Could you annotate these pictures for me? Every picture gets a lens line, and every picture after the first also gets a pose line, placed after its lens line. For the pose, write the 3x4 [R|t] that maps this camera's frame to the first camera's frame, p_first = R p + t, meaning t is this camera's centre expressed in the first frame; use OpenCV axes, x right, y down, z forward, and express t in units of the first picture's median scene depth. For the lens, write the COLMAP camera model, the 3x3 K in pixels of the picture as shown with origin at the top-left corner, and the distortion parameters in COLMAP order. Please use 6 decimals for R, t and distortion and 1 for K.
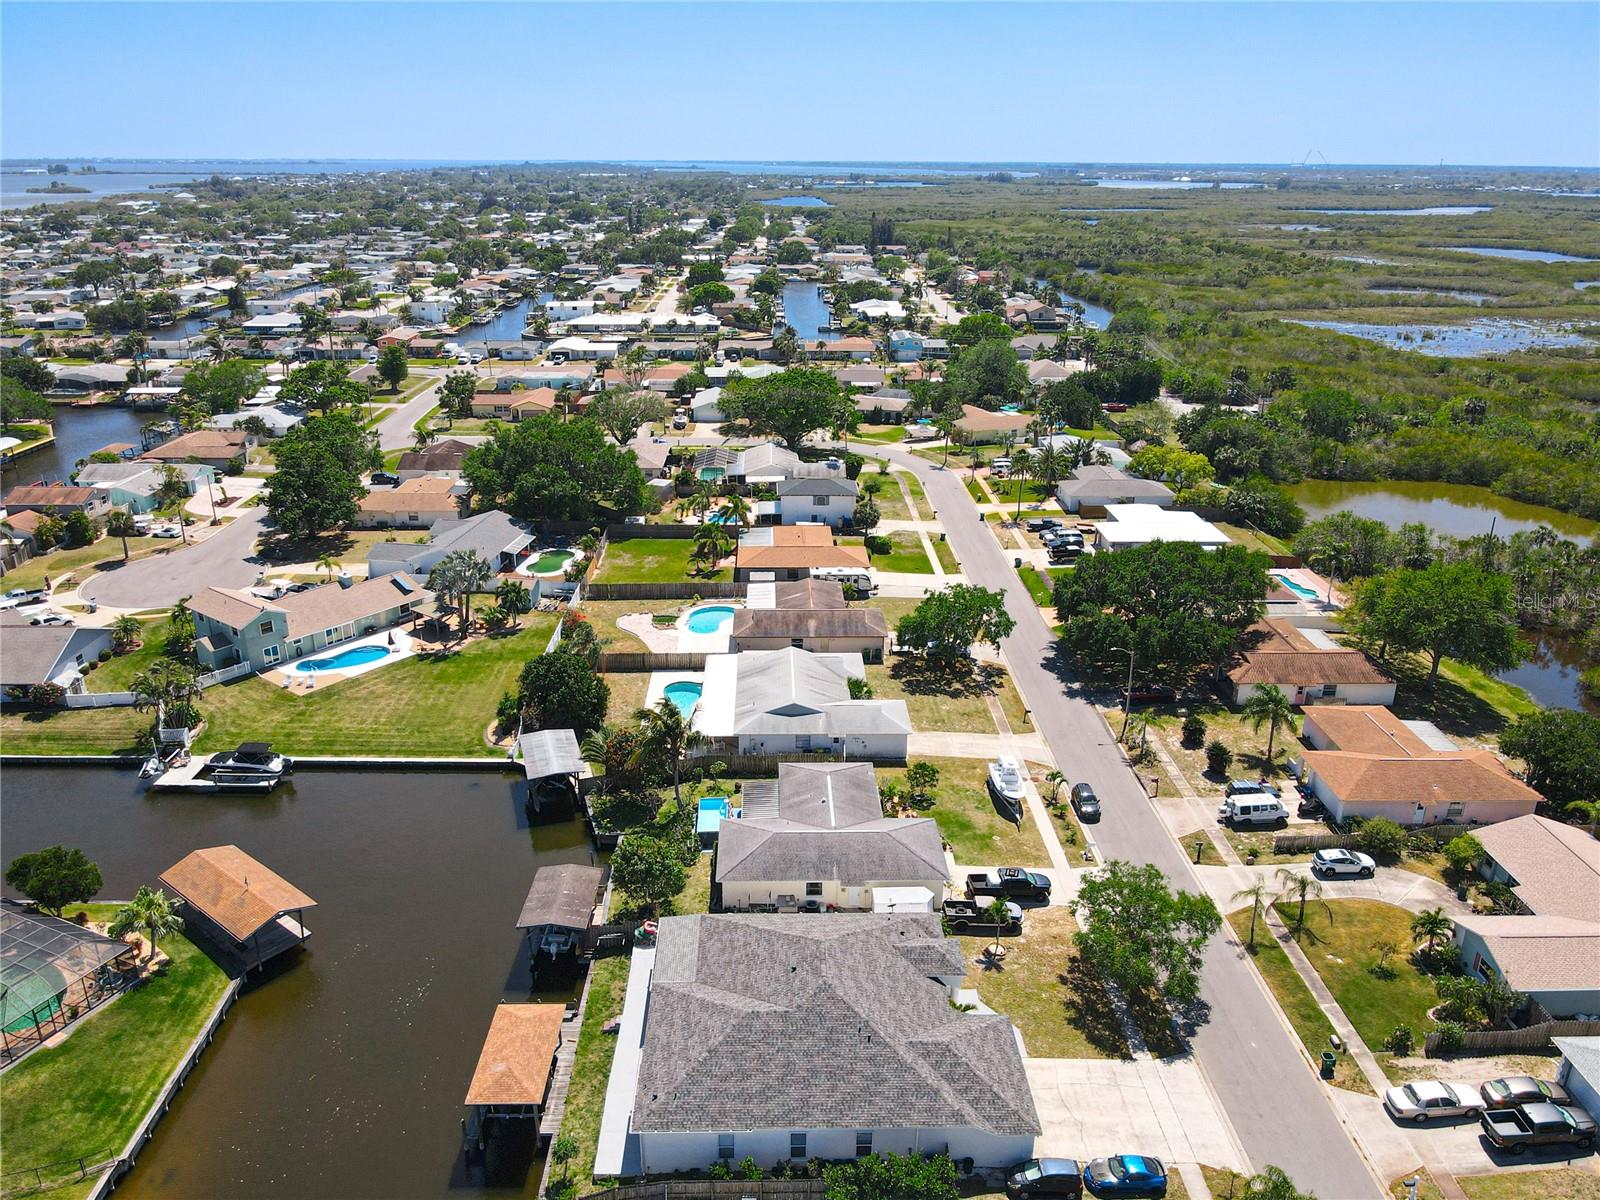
lens RADIAL K [[1190.3, 0, 783.0], [0, 1190.3, 601.5], [0, 0, 1]] dist [-0.004306, 0.009256]
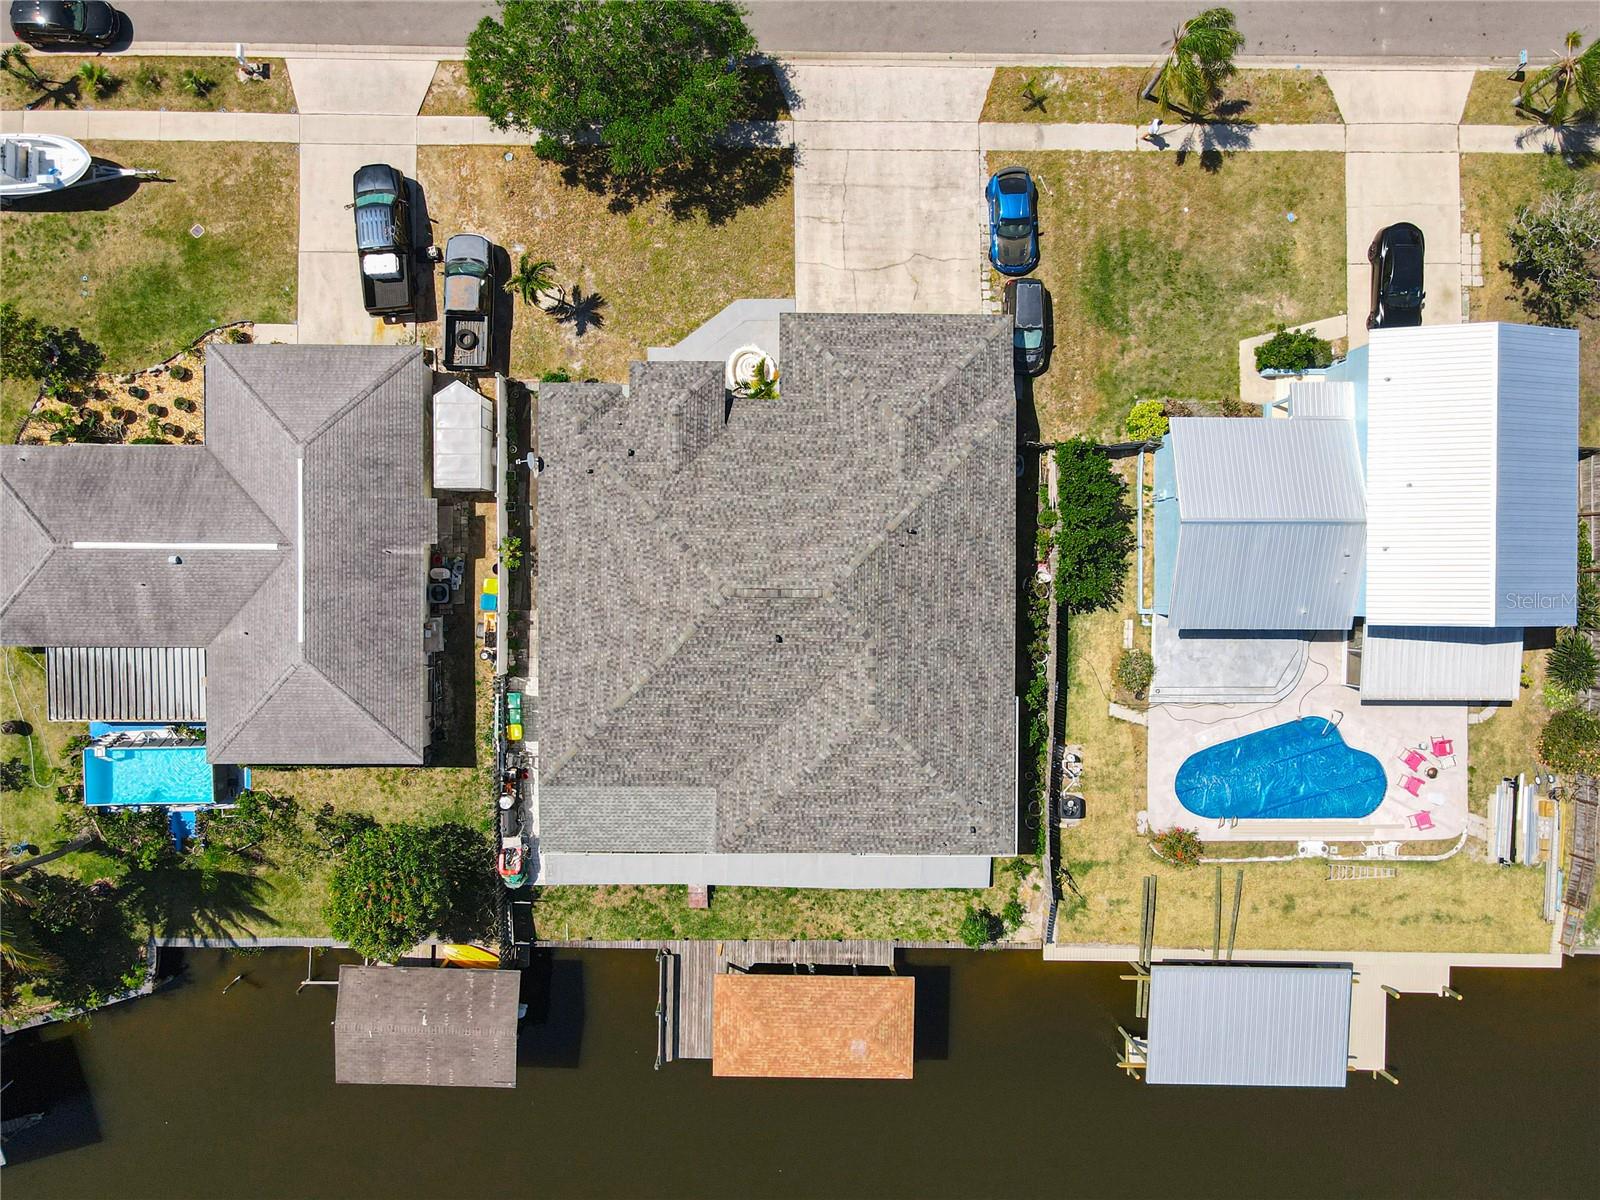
lens RADIAL K [[1164.7, 0, 795.3], [0, 1164.7, 604.4], [0, 0, 1]] dist [0.003954, 0.009000]
pose [[0.018428, -0.999731, -0.014055, 0.022154], [0.332793, -0.007122, 0.942973, -0.165569], [-0.942820, -0.022054, 0.332573, 0.477977]]
